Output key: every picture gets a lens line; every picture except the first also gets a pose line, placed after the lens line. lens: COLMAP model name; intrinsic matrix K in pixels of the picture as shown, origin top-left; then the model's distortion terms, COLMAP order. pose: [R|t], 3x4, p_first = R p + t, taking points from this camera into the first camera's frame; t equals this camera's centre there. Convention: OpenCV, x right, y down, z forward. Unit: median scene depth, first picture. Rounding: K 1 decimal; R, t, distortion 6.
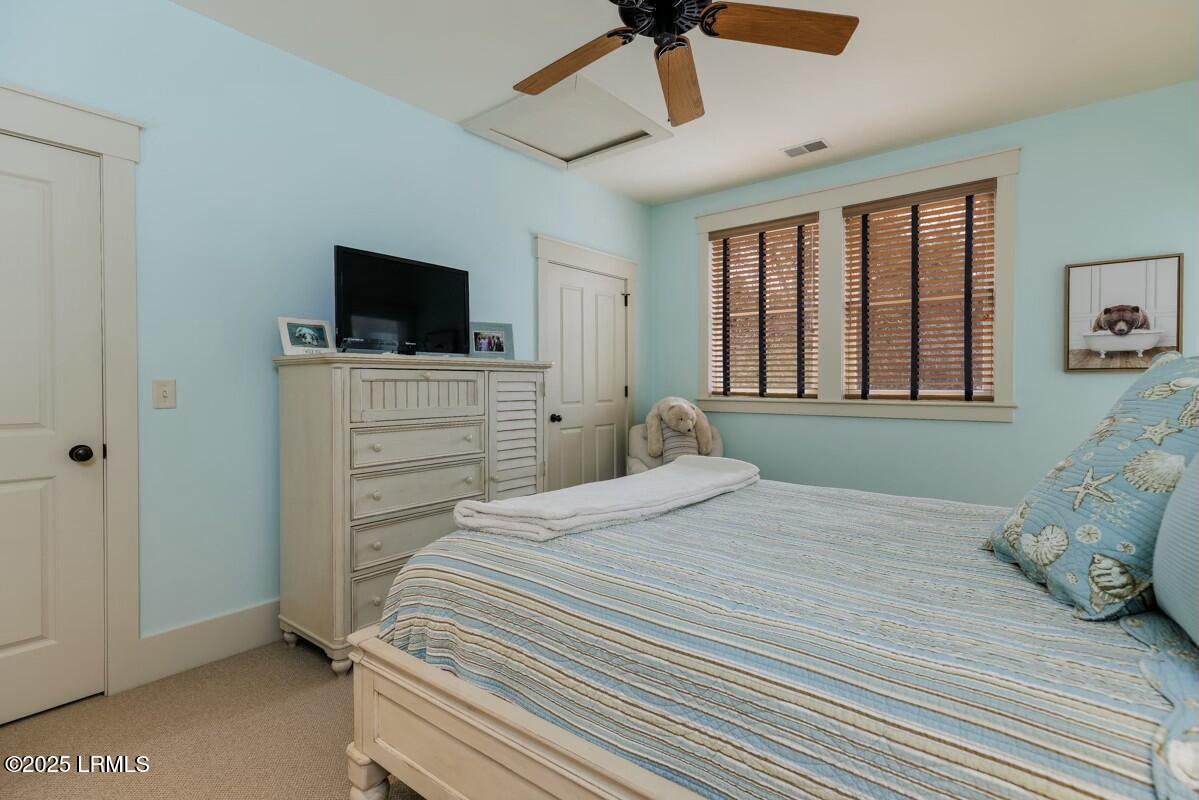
lens RADIAL K [[552.4, 0, 606.1], [0, 552.4, 392.0], [0, 0, 1]] dist [0.001792, 0.000234]
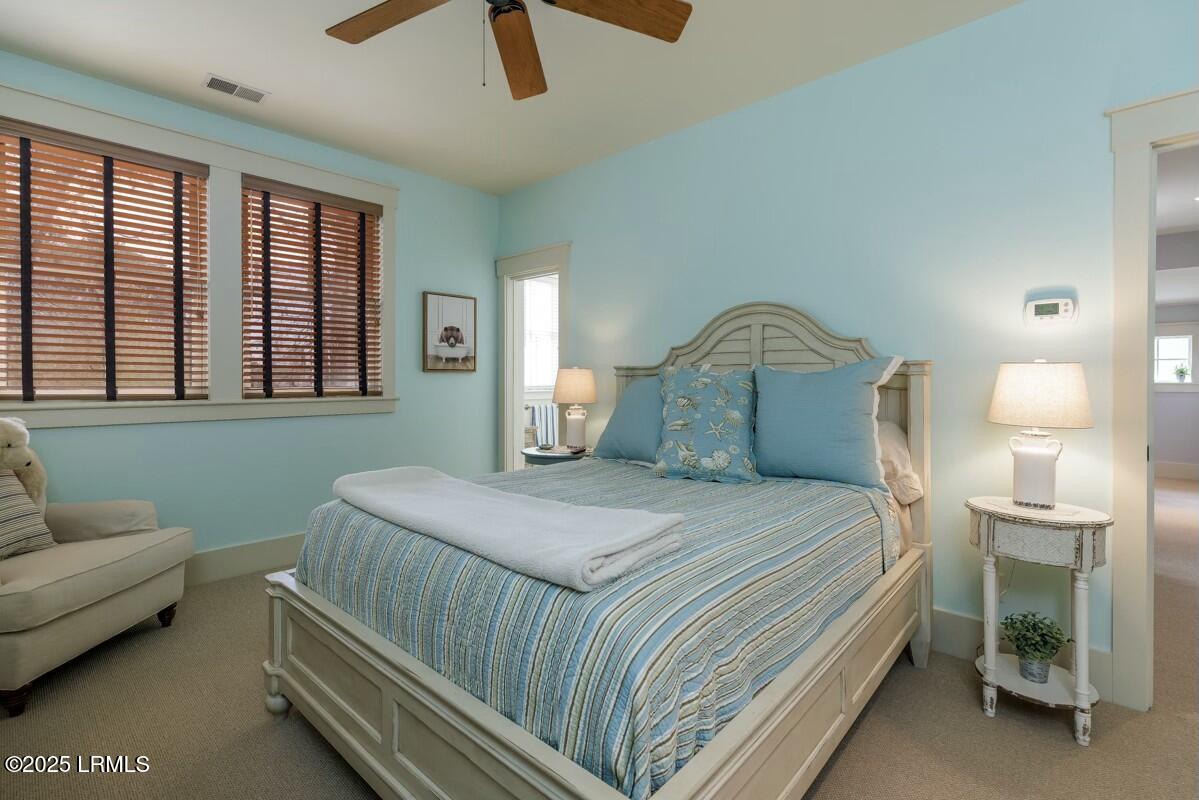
lens RADIAL K [[552.4, 0, 604.2], [0, 552.4, 391.7], [0, 0, 1]] dist [0.001792, 0.000234]
pose [[0.088500, -0.022446, 0.995823, -0.466559], [0.018864, 0.999605, 0.020855, -0.007004], [-0.995898, 0.016940, 0.088888, 0.457907]]
